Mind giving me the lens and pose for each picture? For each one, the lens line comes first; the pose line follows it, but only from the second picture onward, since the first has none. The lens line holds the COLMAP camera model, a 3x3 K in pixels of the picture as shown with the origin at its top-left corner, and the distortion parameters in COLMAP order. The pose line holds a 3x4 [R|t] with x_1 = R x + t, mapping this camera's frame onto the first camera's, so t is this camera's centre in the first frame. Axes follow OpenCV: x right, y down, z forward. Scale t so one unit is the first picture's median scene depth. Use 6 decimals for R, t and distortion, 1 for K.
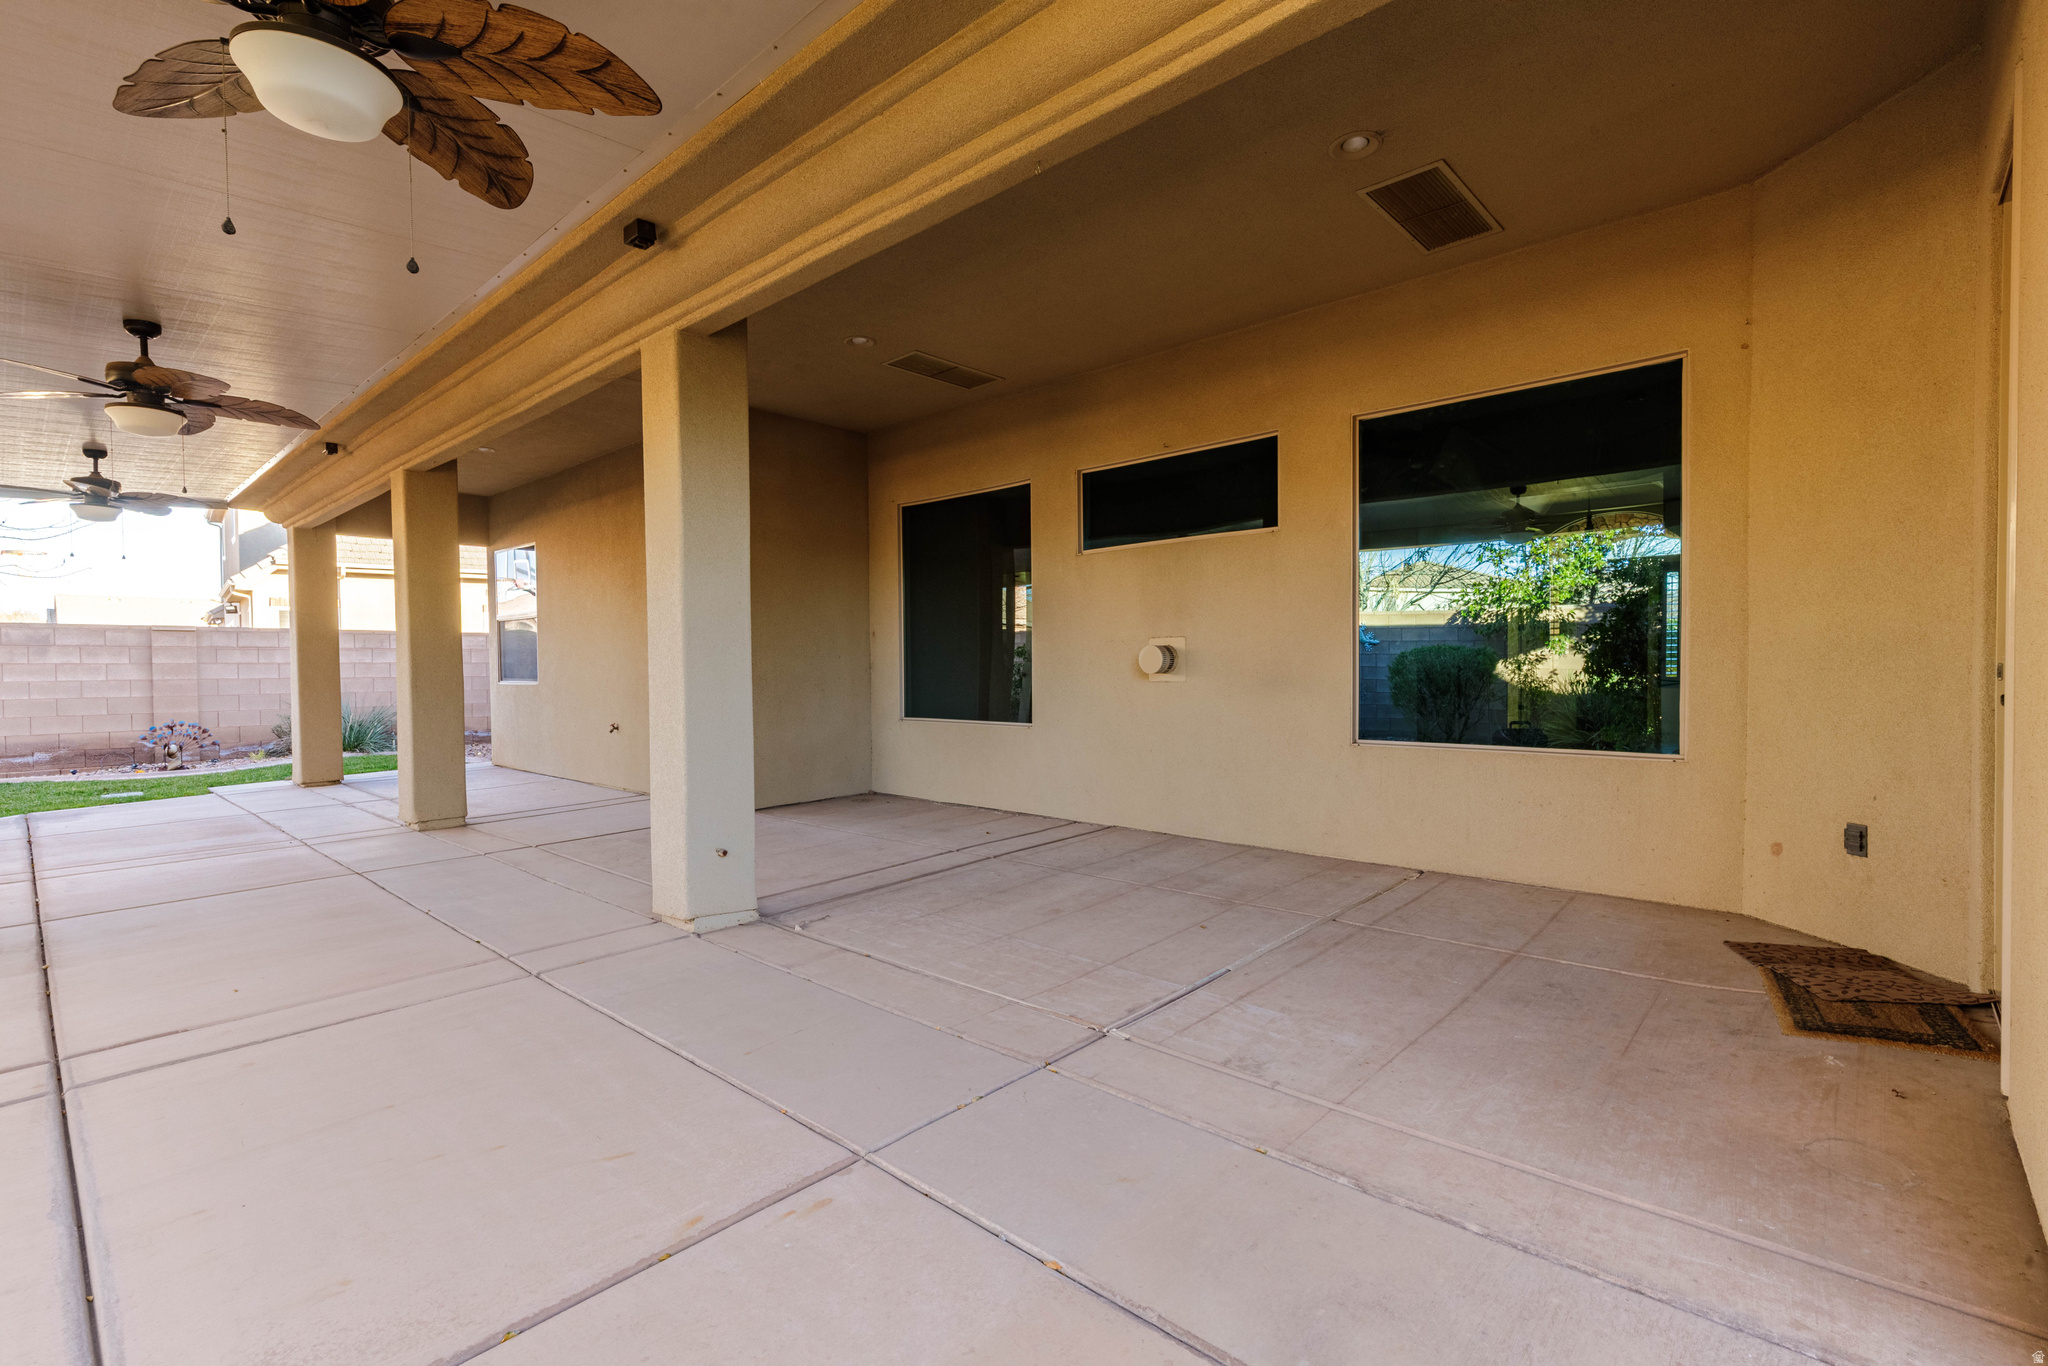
lens RADIAL K [[910.8, 0, 1033.8], [0, 910.8, 690.9], [0, 0, 1]] dist [0.002473, -0.000084]
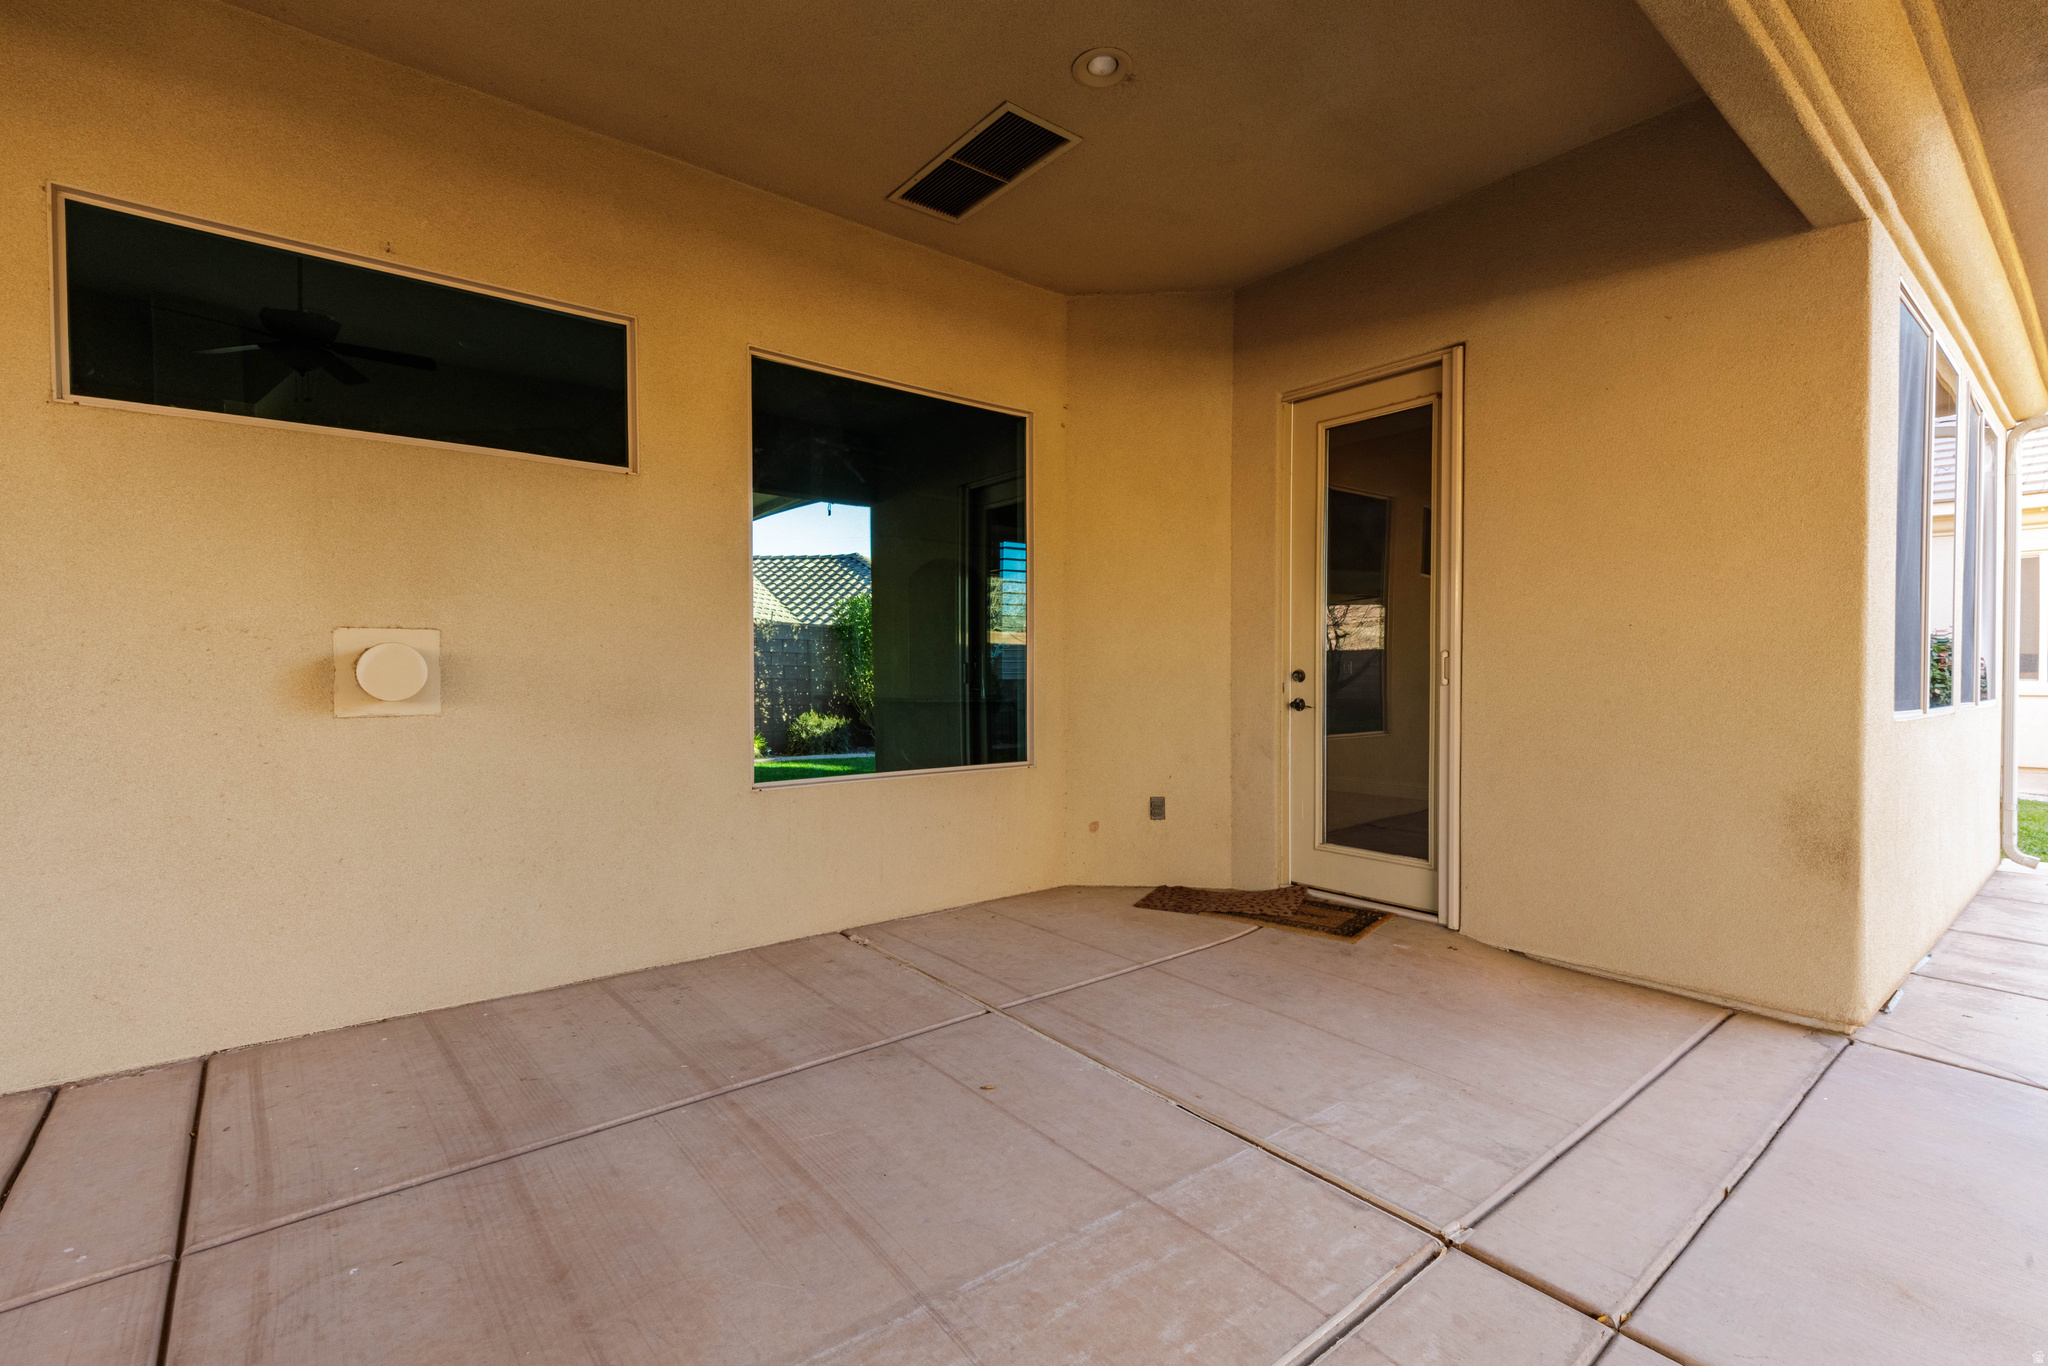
lens RADIAL K [[910.8, 0, 1033.8], [0, 910.8, 690.9], [0, 0, 1]] dist [0.002473, -0.000084]
pose [[0.154378, -0.011766, 0.987942, -0.508735], [0.024130, 0.999676, 0.008135, -0.032873], [-0.987717, 0.022583, 0.154612, 0.974500]]
